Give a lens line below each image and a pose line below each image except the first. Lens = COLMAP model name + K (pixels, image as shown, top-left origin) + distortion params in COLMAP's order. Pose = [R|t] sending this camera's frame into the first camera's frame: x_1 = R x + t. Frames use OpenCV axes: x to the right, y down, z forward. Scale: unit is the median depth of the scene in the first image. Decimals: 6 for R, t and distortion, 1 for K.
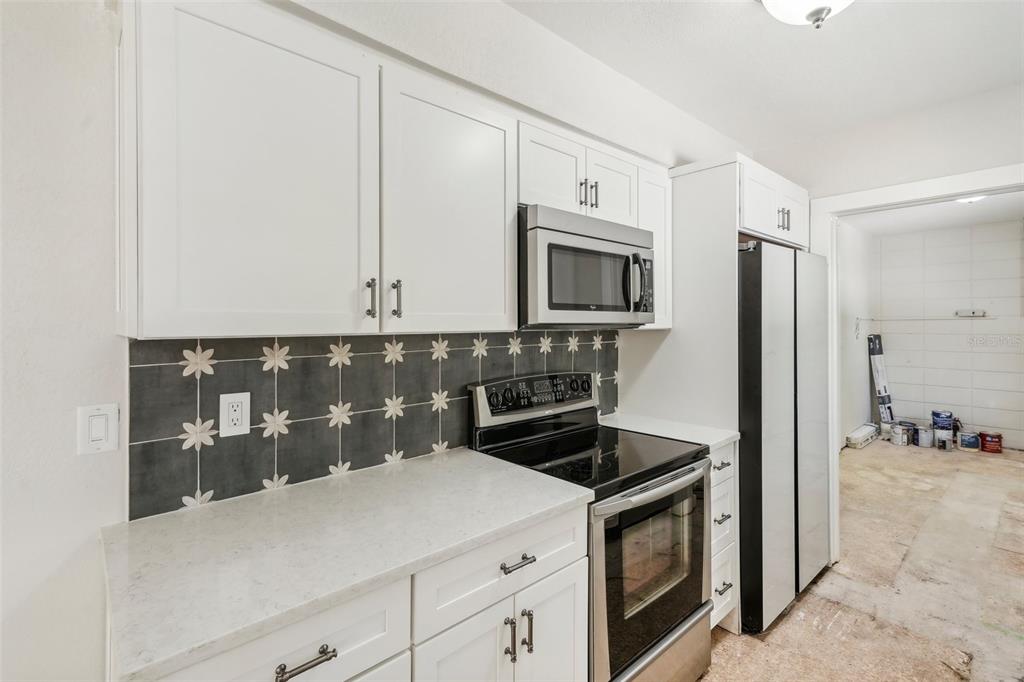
lens RADIAL K [[473.1, 0, 509.2], [0, 473.1, 321.4], [0, 0, 1]] dist [0.004103, 0.000655]
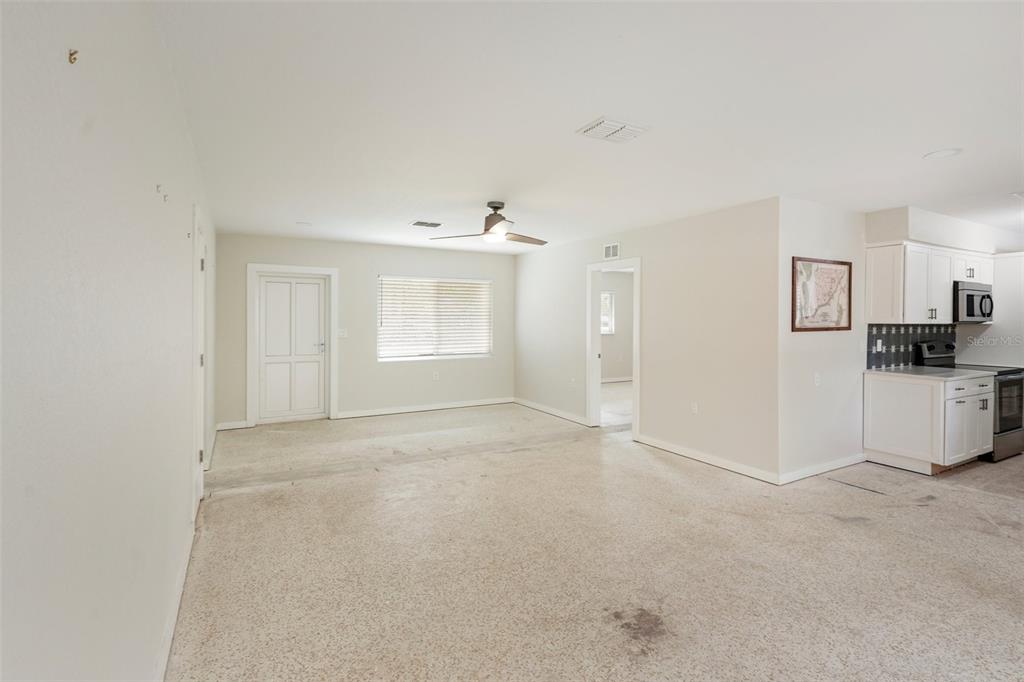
lens RADIAL K [[473.1, 0, 509.2], [0, 473.1, 321.4], [0, 0, 1]] dist [0.004103, 0.000655]
pose [[0.974994, 0.010779, -0.221970, -2.045720], [-0.008550, 0.999903, 0.011002, -0.002074], [0.222067, -0.008829, 0.974992, -2.545263]]
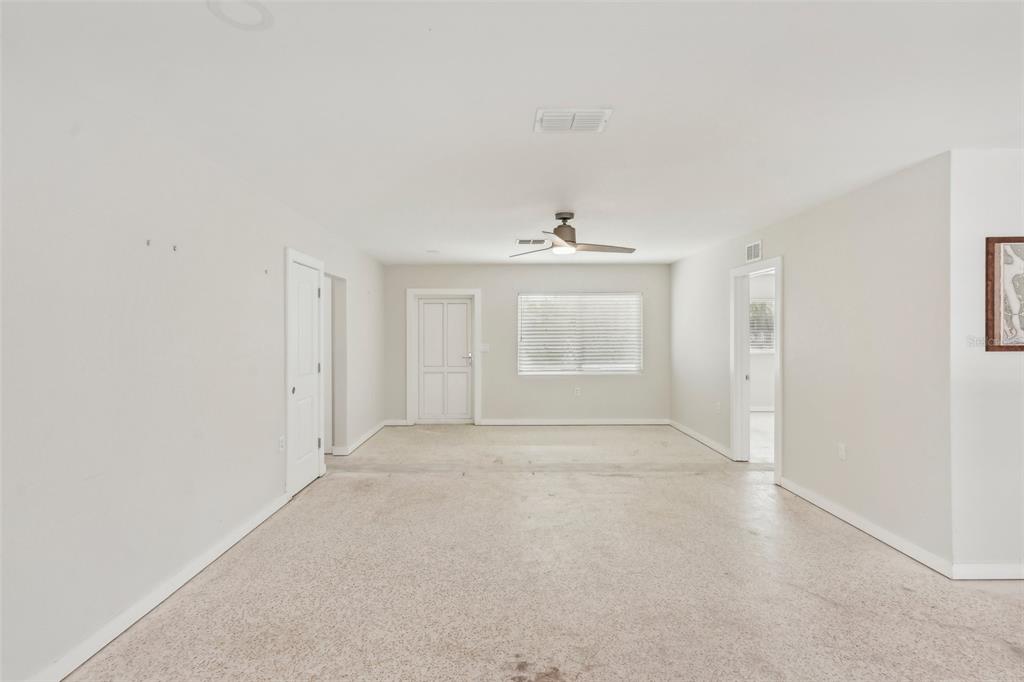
lens RADIAL K [[468.2, 0, 511.0], [0, 468.2, 333.1], [0, 0, 1]] dist [0.008637, 0.000667]
pose [[0.755029, 0.003987, -0.655679, -1.292267], [-0.000339, 0.999984, 0.005690, -0.004223], [0.655691, -0.004074, 0.755018, -2.093805]]
